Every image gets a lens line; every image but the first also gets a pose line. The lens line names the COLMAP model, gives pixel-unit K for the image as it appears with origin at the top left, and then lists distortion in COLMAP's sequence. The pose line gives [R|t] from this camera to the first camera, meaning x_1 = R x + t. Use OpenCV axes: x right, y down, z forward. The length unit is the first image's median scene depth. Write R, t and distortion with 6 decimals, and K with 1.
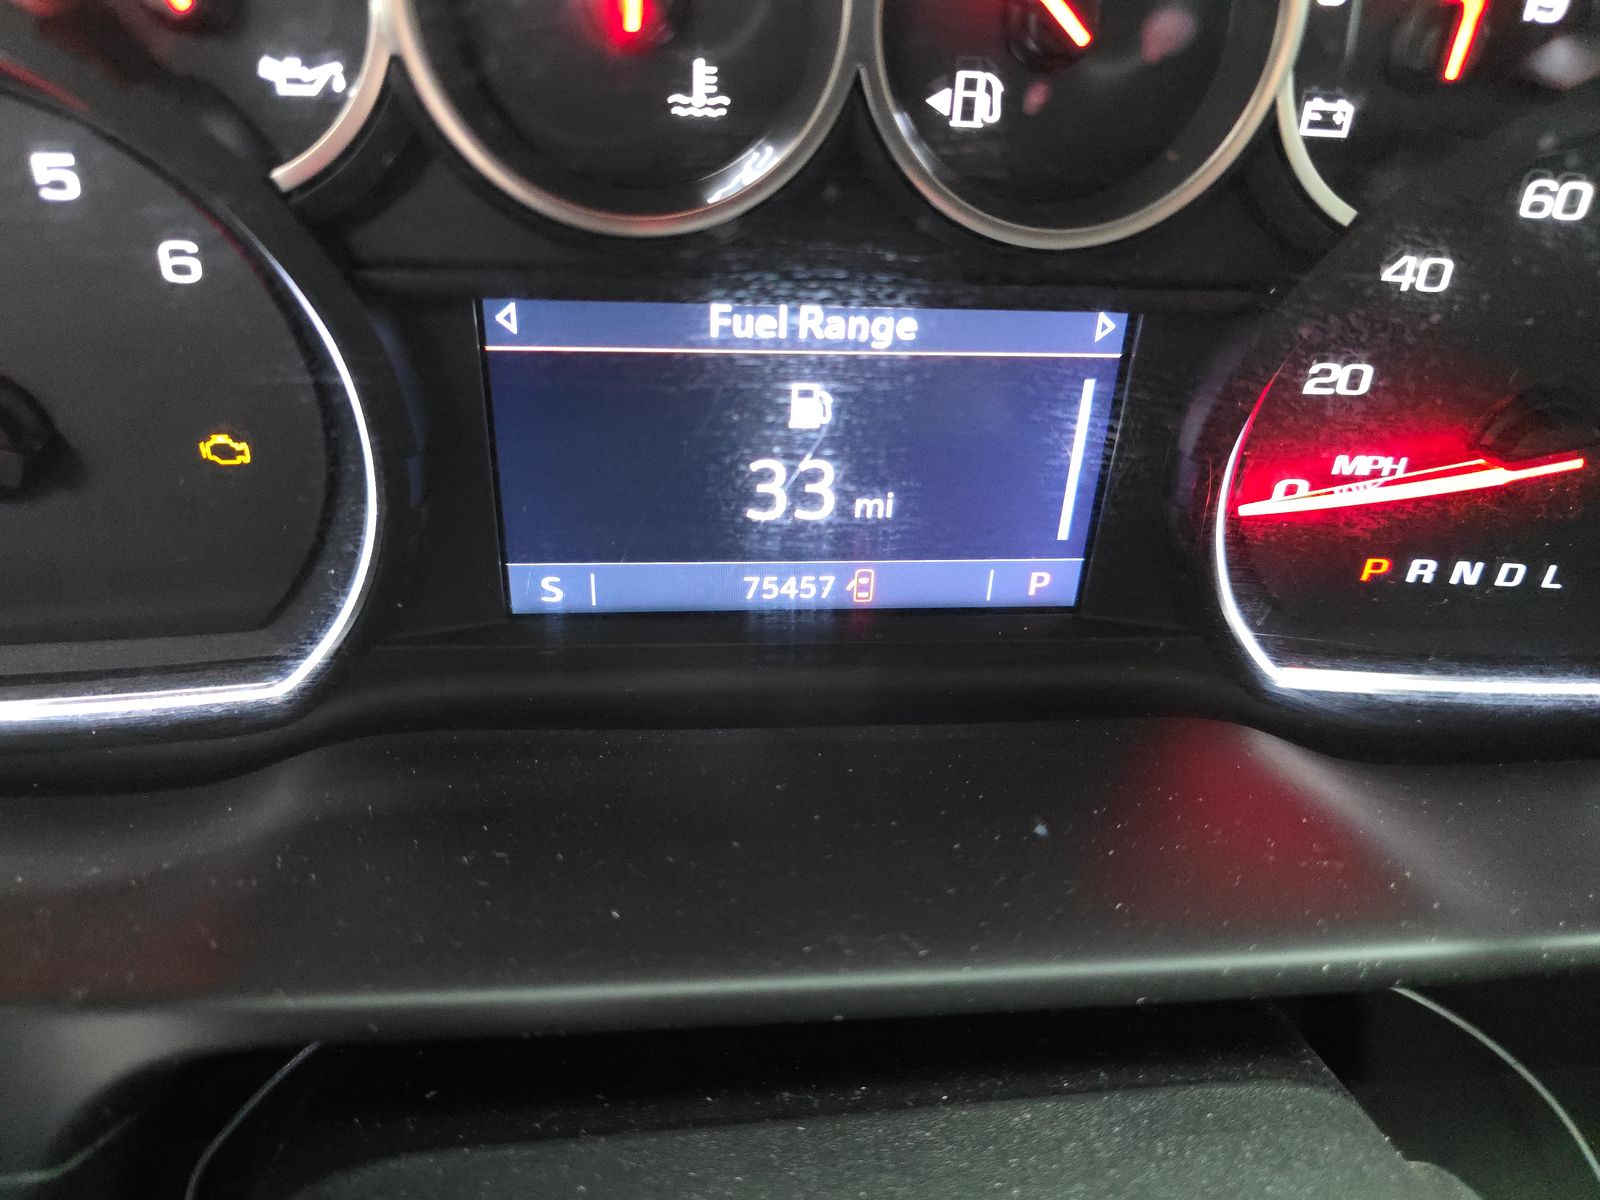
lens RADIAL K [[1066.8, 0, 802.4], [0, 1066.8, 600.1], [0, 0, 1]] dist [0.020320, -0.019733]
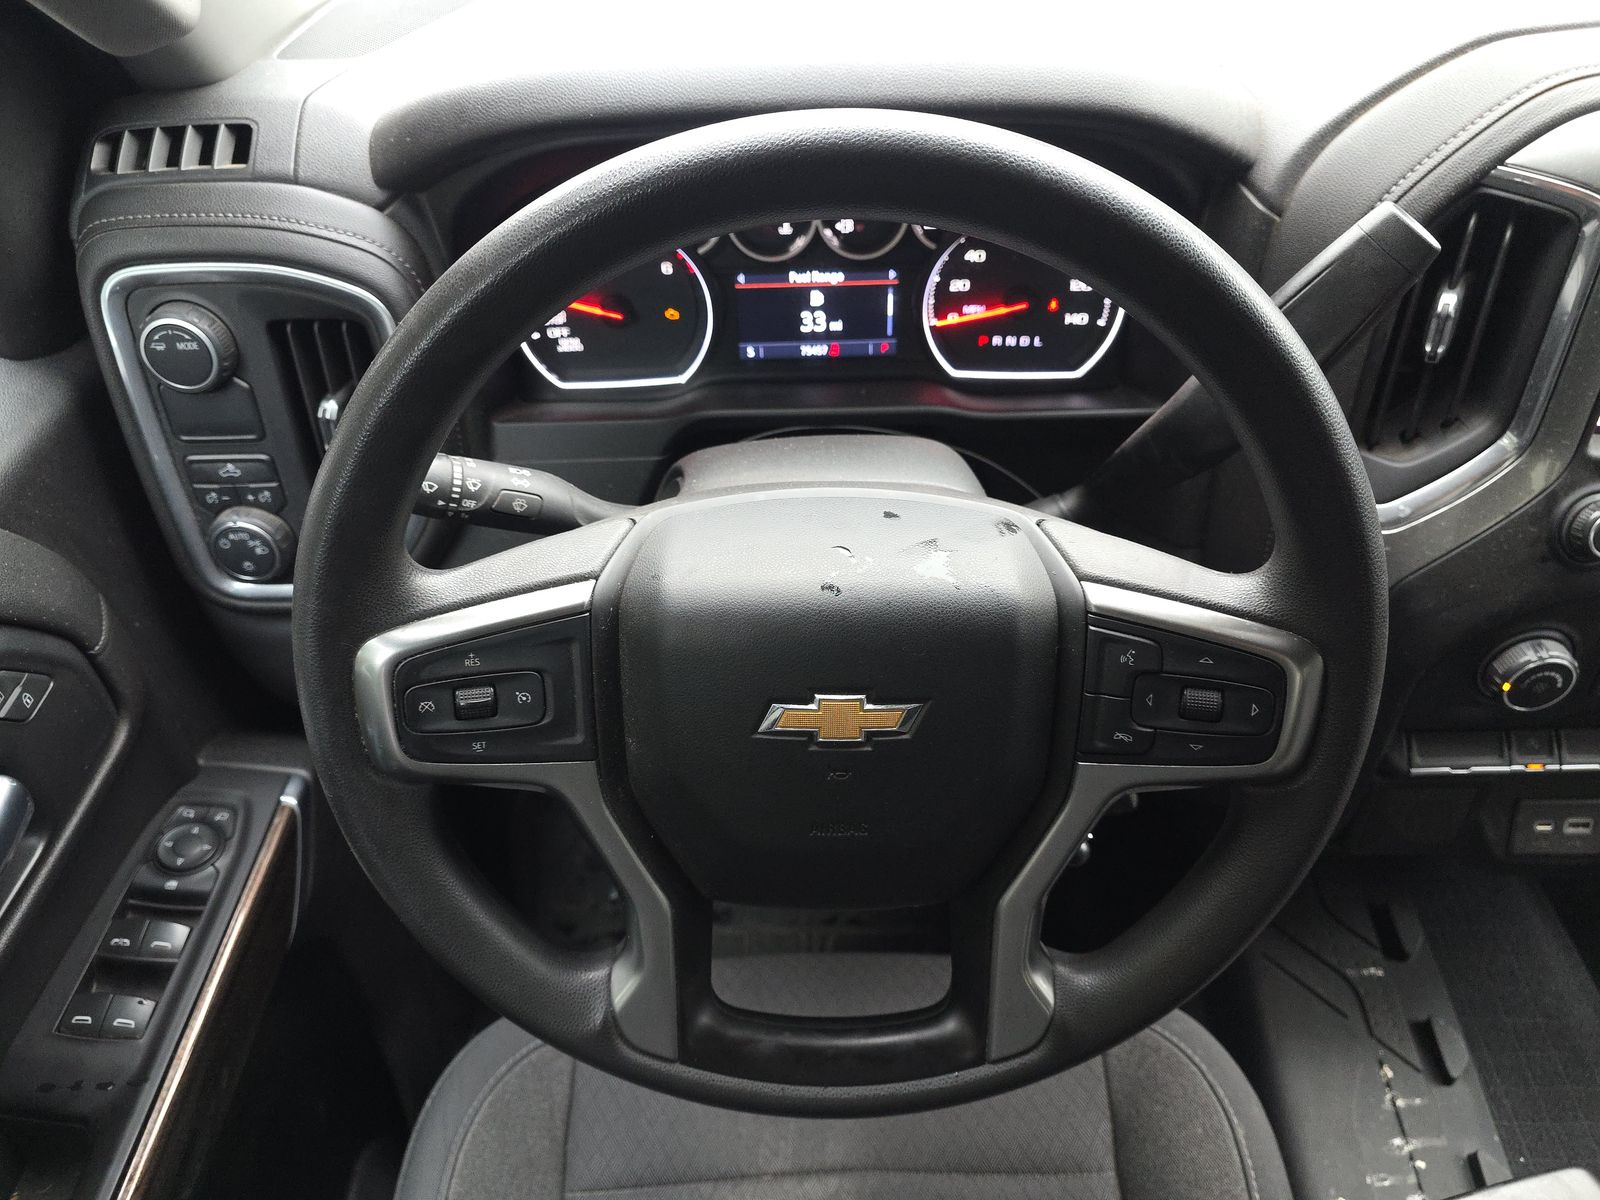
lens RADIAL K [[1066.8, 0, 797.1], [0, 1066.8, 599.9], [0, 0, 1]] dist [0.020320, -0.019733]
pose [[0.995411, -0.013834, -0.094686, 0.280362], [0.020539, 0.997321, 0.070206, 0.614954], [0.093461, -0.071828, 0.993029, -2.836816]]
